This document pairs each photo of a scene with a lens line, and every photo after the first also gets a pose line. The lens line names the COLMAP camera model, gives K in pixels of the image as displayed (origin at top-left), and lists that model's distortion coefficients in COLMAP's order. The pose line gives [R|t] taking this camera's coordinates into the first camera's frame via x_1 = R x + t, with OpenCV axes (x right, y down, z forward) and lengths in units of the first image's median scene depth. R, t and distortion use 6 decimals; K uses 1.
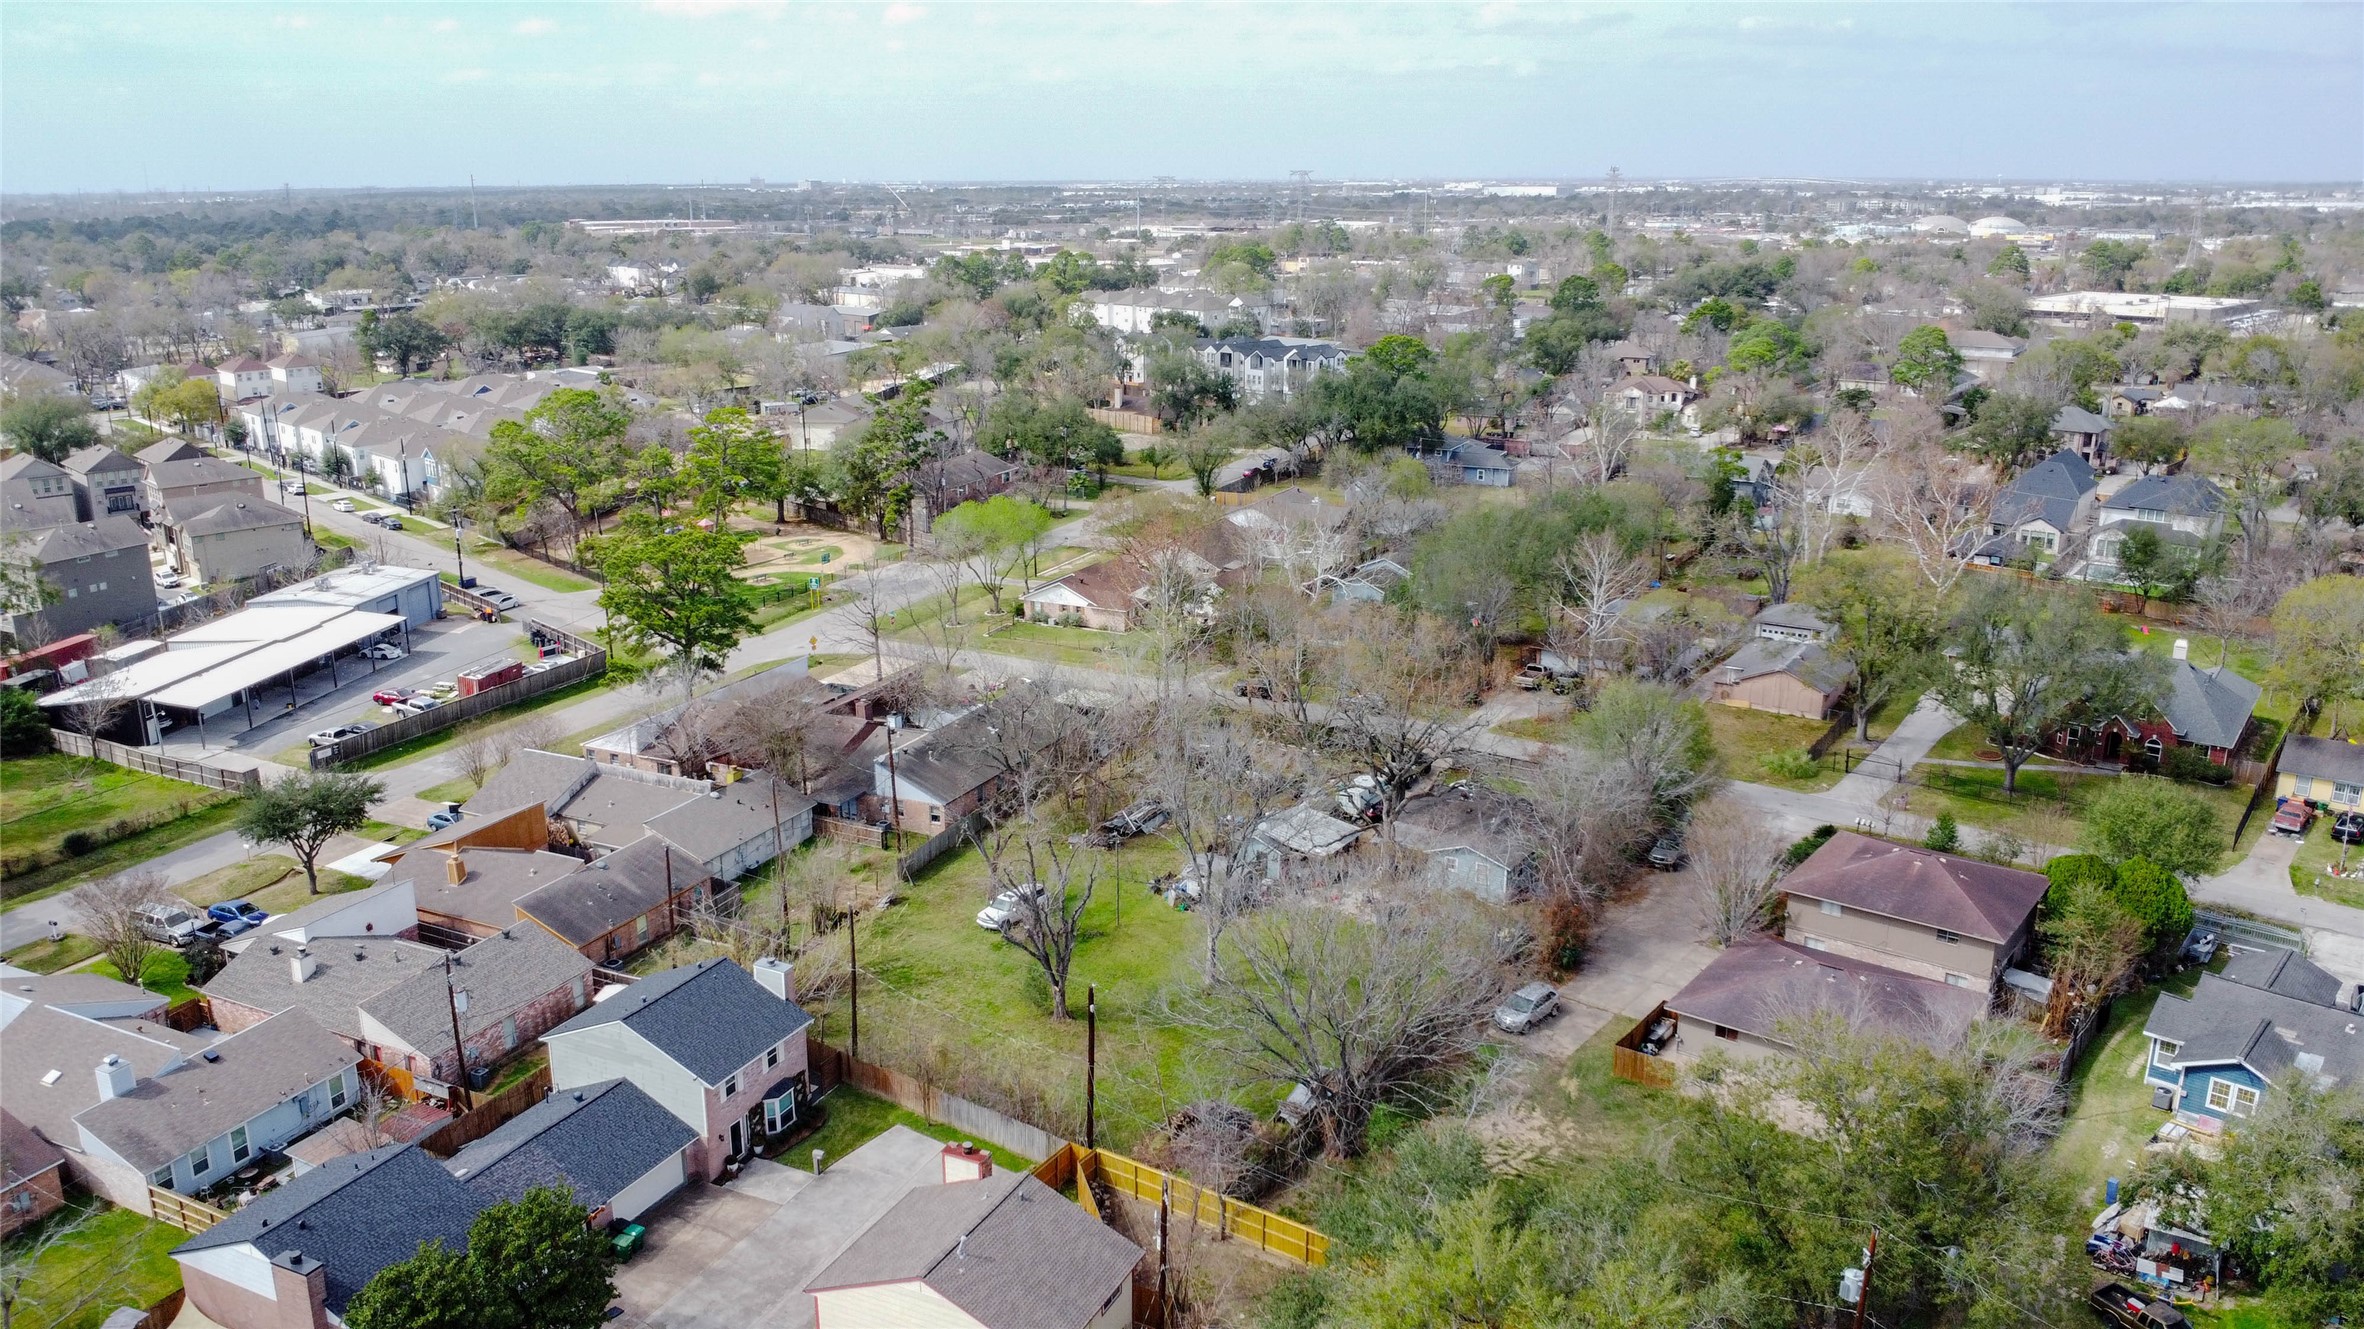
lens RADIAL K [[1715.3, 0, 1180.9], [0, 1715.3, 667.7], [0, 0, 1]] dist [-0.026795, -0.014085]
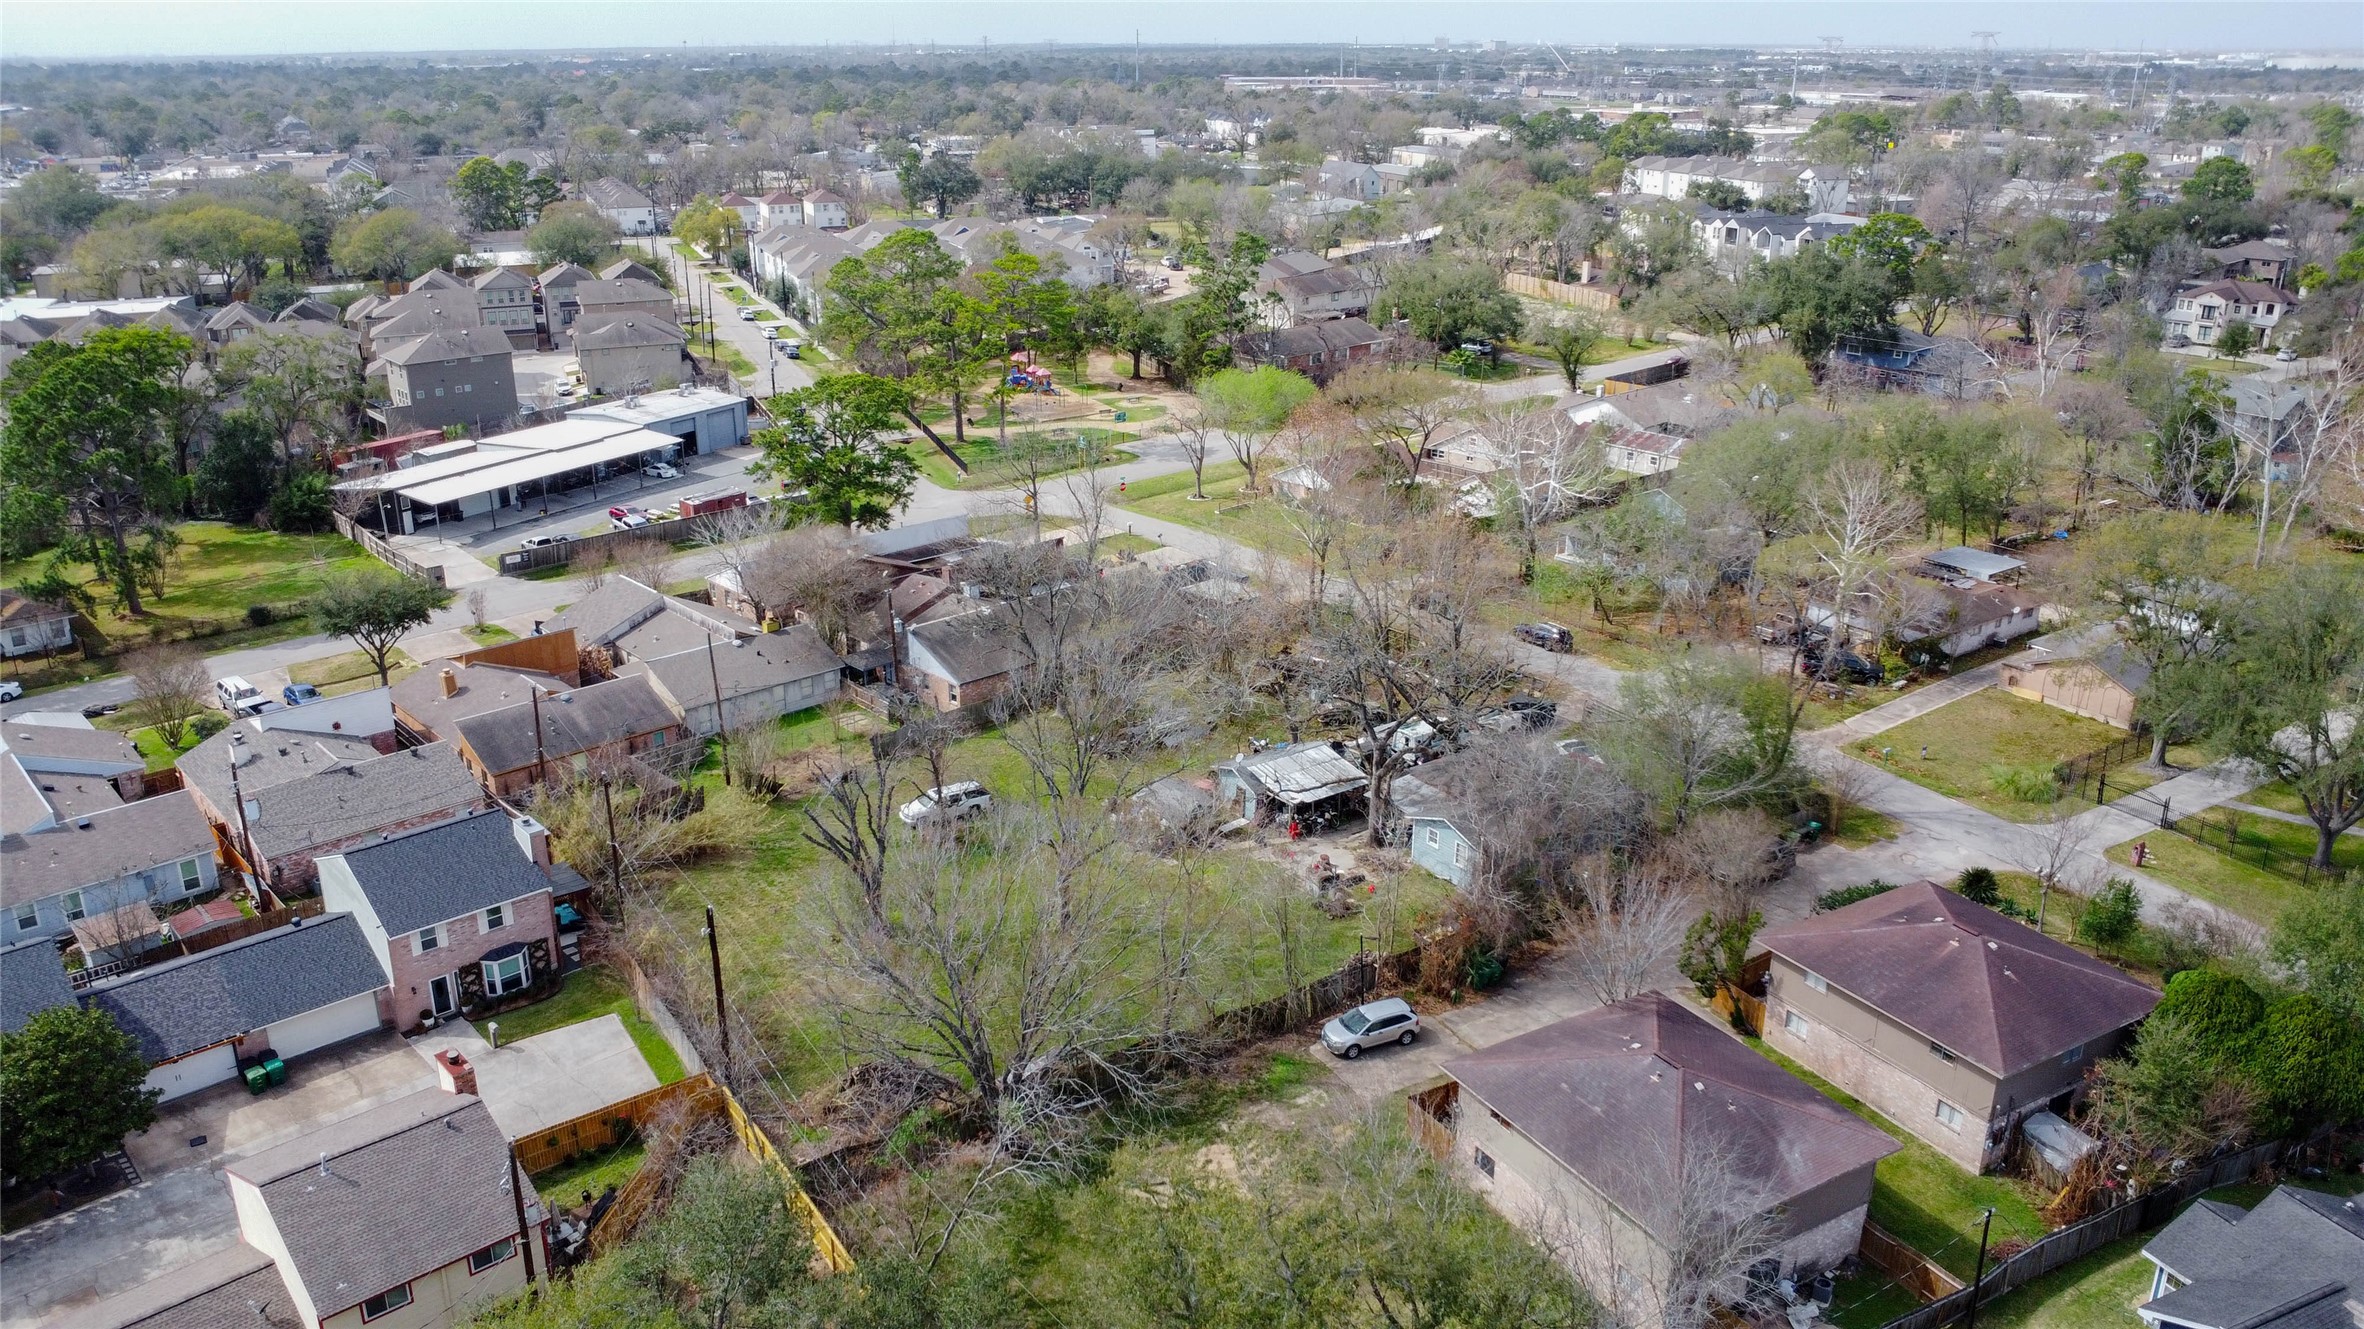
lens RADIAL K [[1715.3, 0, 1181.8], [0, 1715.3, 661.9], [0, 0, 1]] dist [-0.026795, -0.014085]
pose [[0.927256, 0.130161, -0.351075, 0.258034], [-0.105047, 0.990409, 0.089746, -0.024604], [0.359390, -0.046338, 0.932036, 0.148946]]
